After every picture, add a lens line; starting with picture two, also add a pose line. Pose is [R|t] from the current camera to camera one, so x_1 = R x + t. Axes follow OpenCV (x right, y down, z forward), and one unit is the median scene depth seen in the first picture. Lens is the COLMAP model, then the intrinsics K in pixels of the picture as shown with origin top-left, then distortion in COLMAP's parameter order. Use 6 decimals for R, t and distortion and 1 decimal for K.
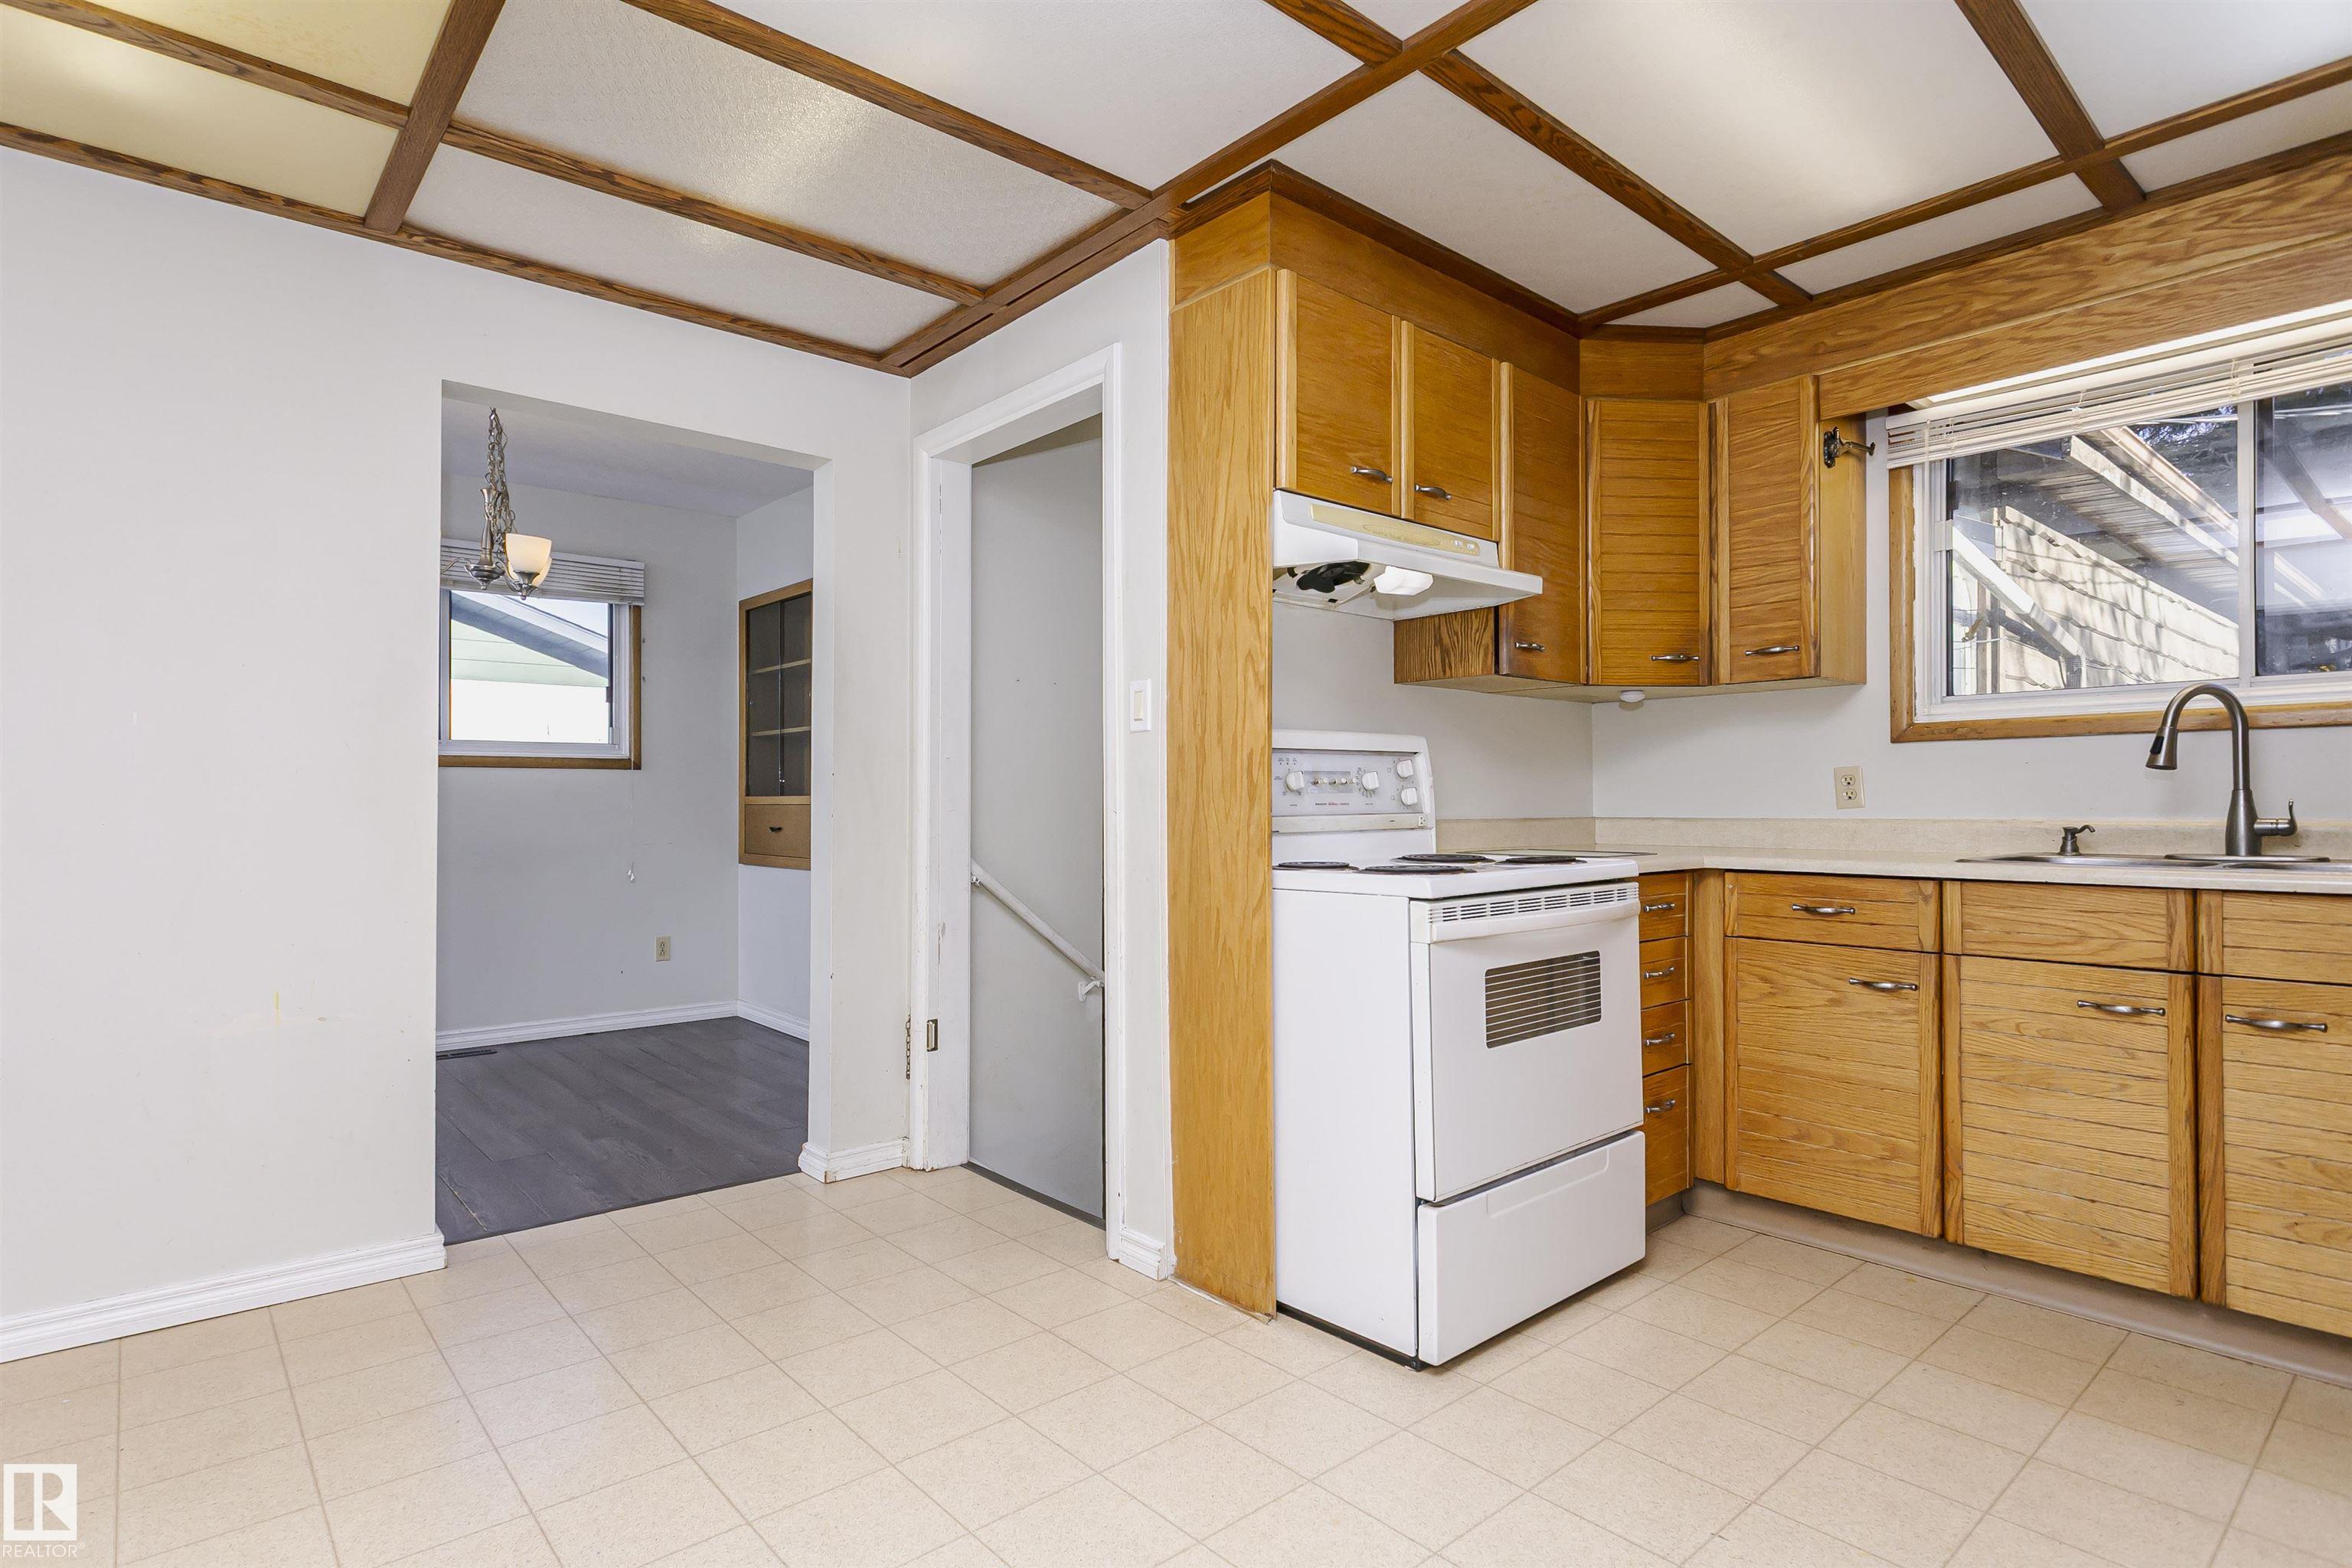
lens RADIAL K [[1203.7, 0, 1146.4], [0, 1203.7, 796.1], [0, 0, 1]] dist [0.005806, 0.001382]
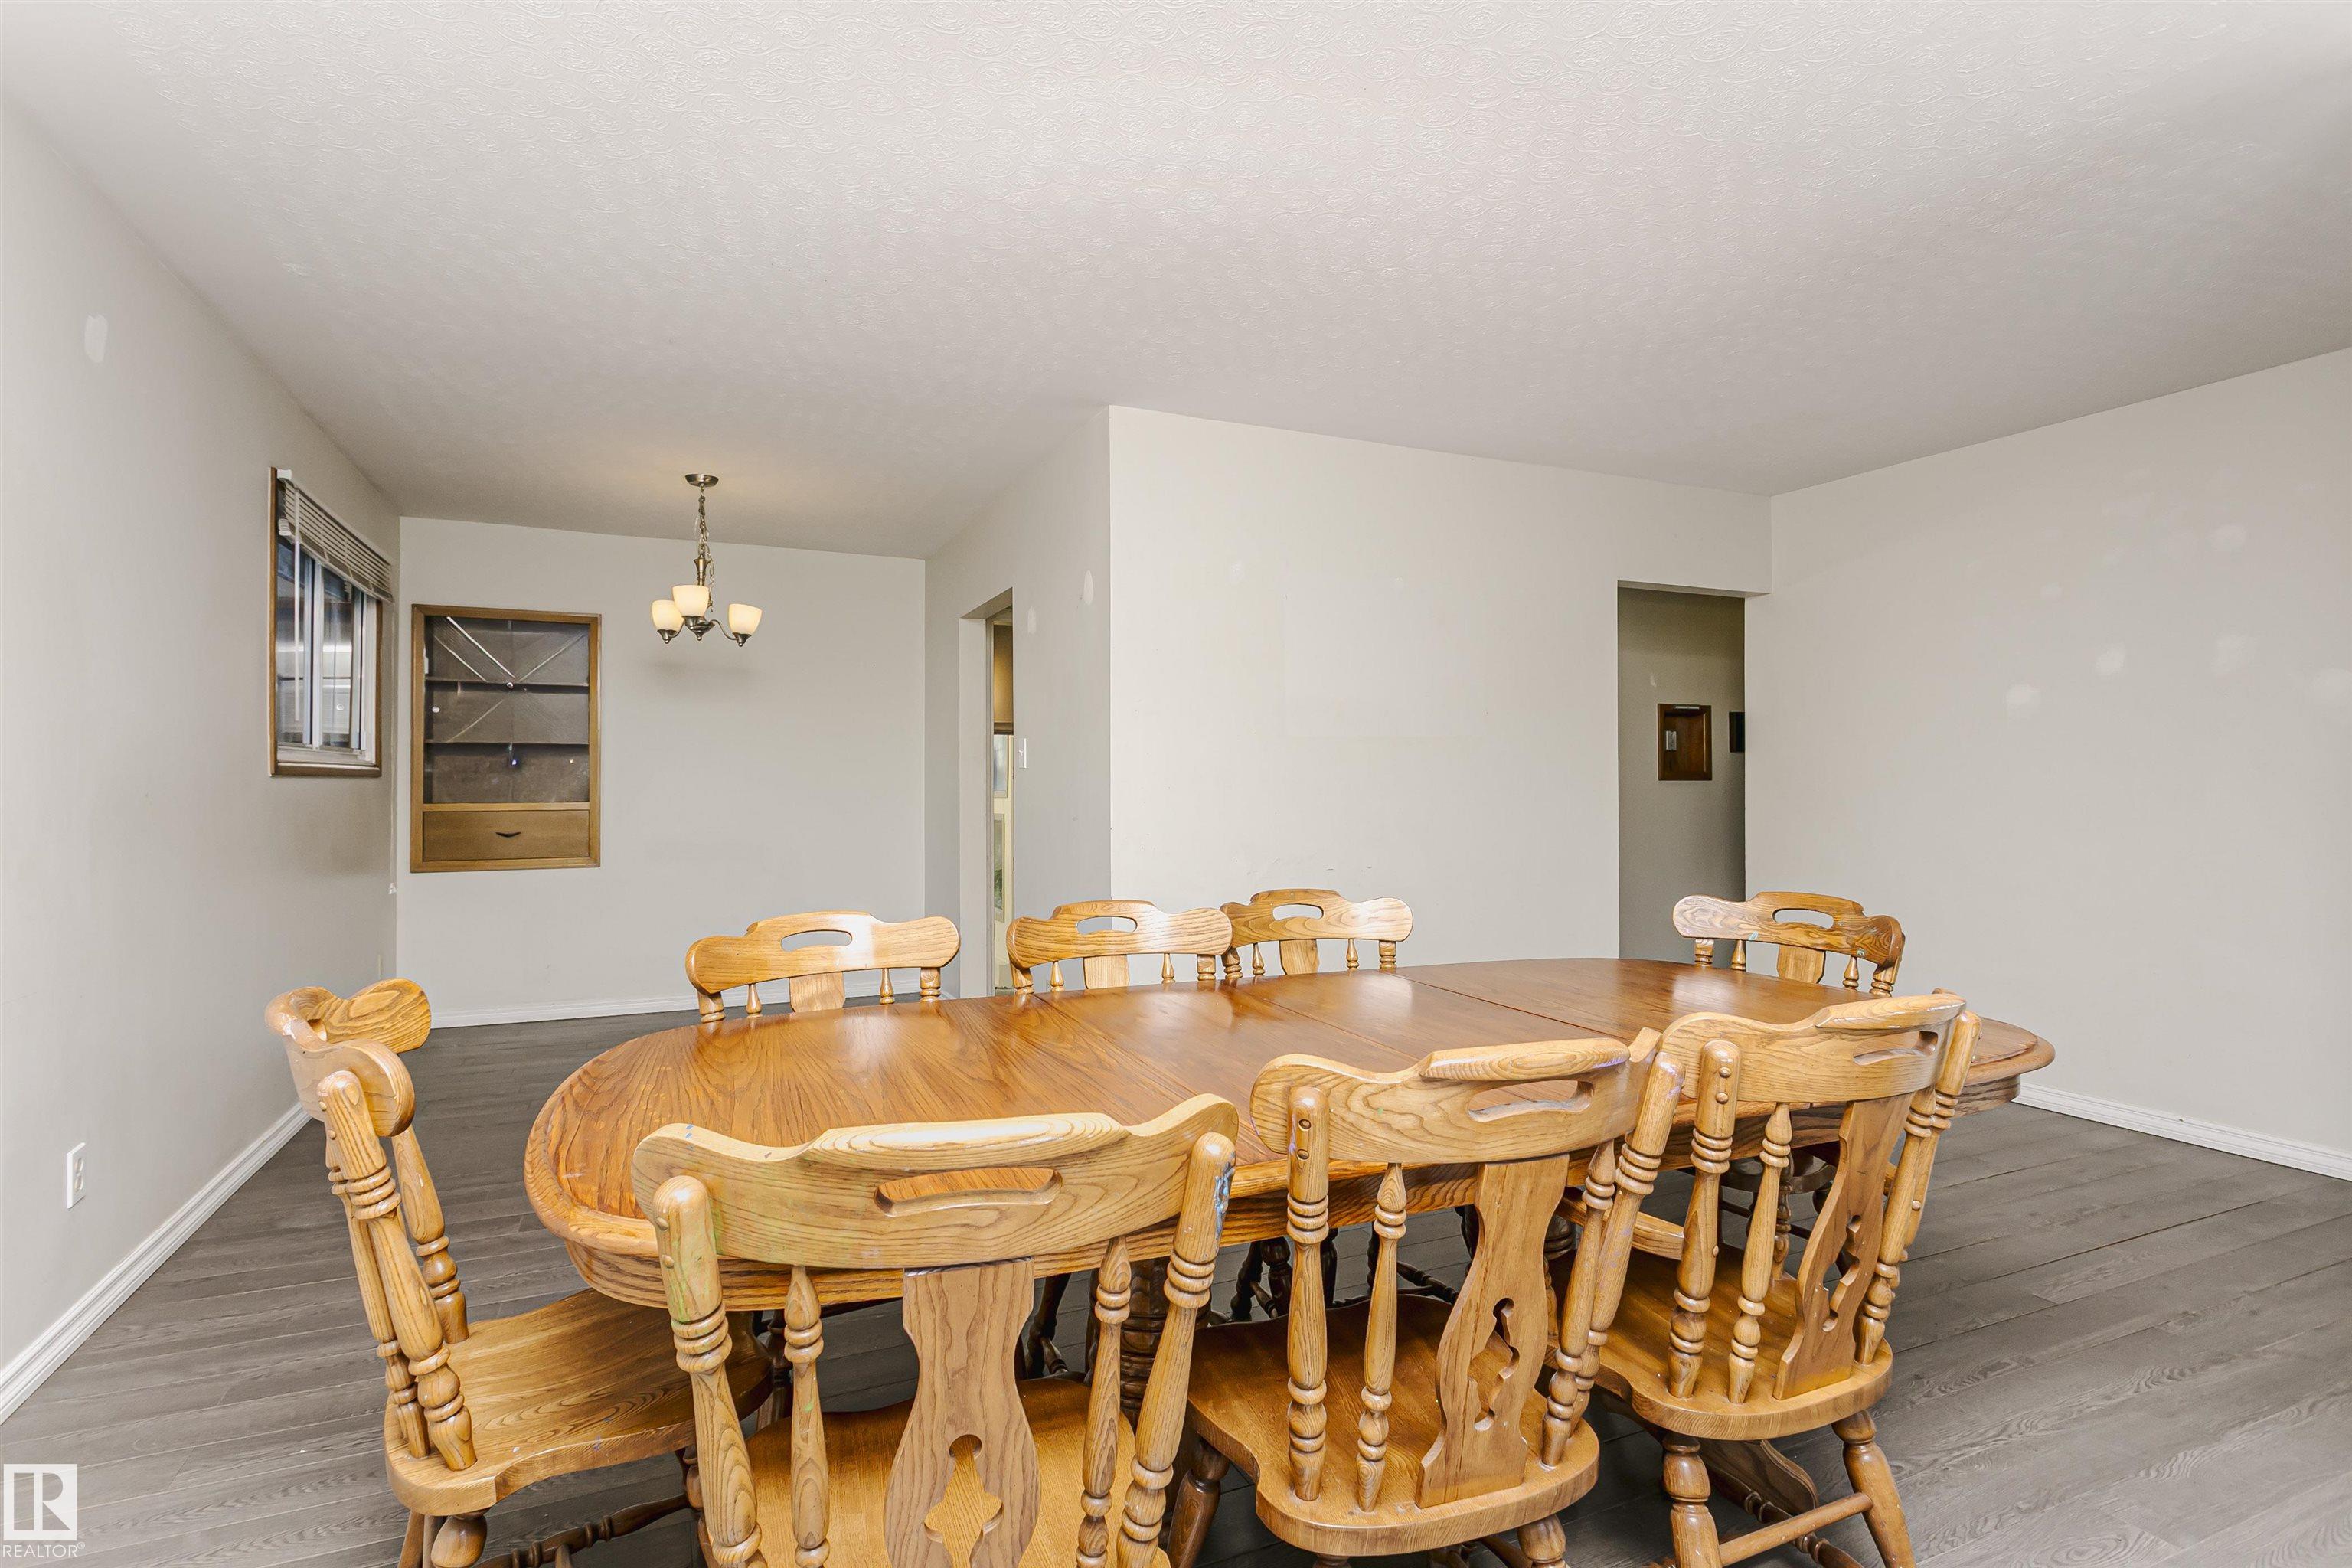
lens RADIAL K [[1148.1, 0, 1165.4], [0, 1148.1, 781.2], [0, 0, 1]] dist [0.001104, 0.001428]
pose [[0.288407, 0.003297, 0.957502, -2.232551], [-0.006671, 0.999977, -0.001434, -0.041042], [-0.957485, -0.005974, 0.288423, 0.289333]]
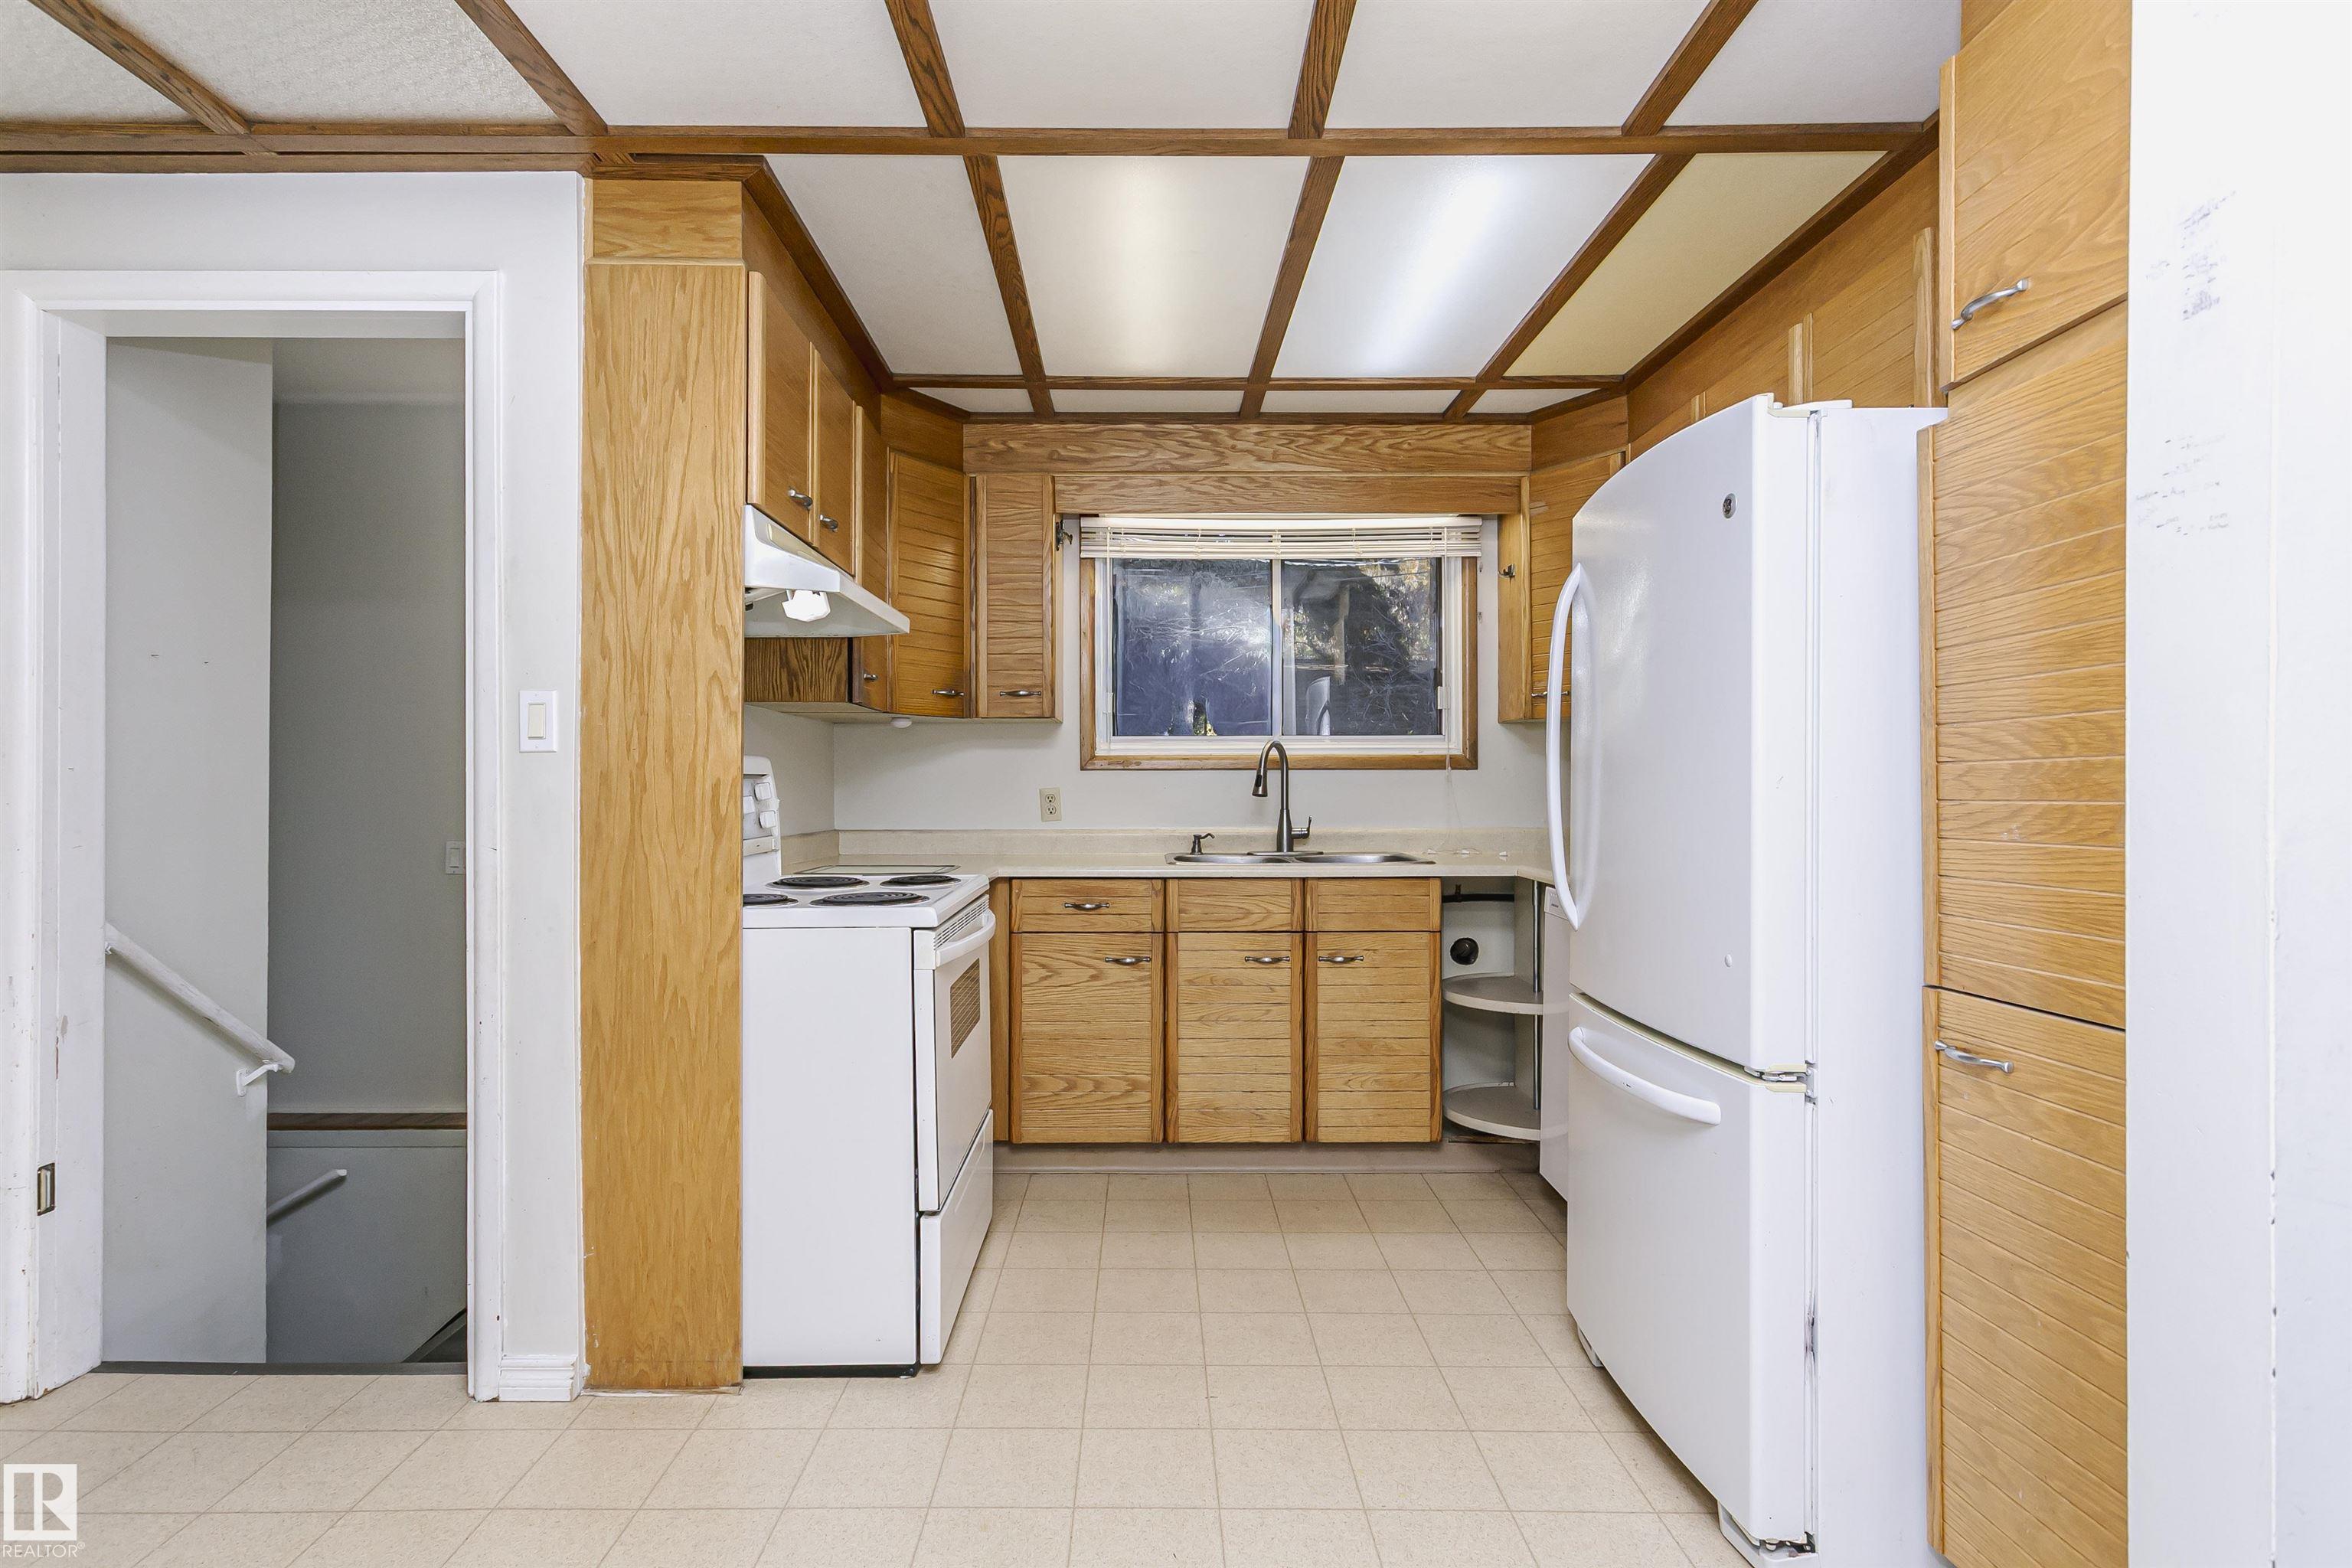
lens RADIAL K [[1184.0, 0, 1182.2], [0, 1184.0, 787.9], [0, 0, 1]] dist [0.002337, -0.000212]
pose [[0.636243, 0.004779, 0.771474, -0.360143], [-0.008067, 0.999967, 0.000459, -0.033310], [-0.771446, -0.006515, 0.636261, 0.138163]]
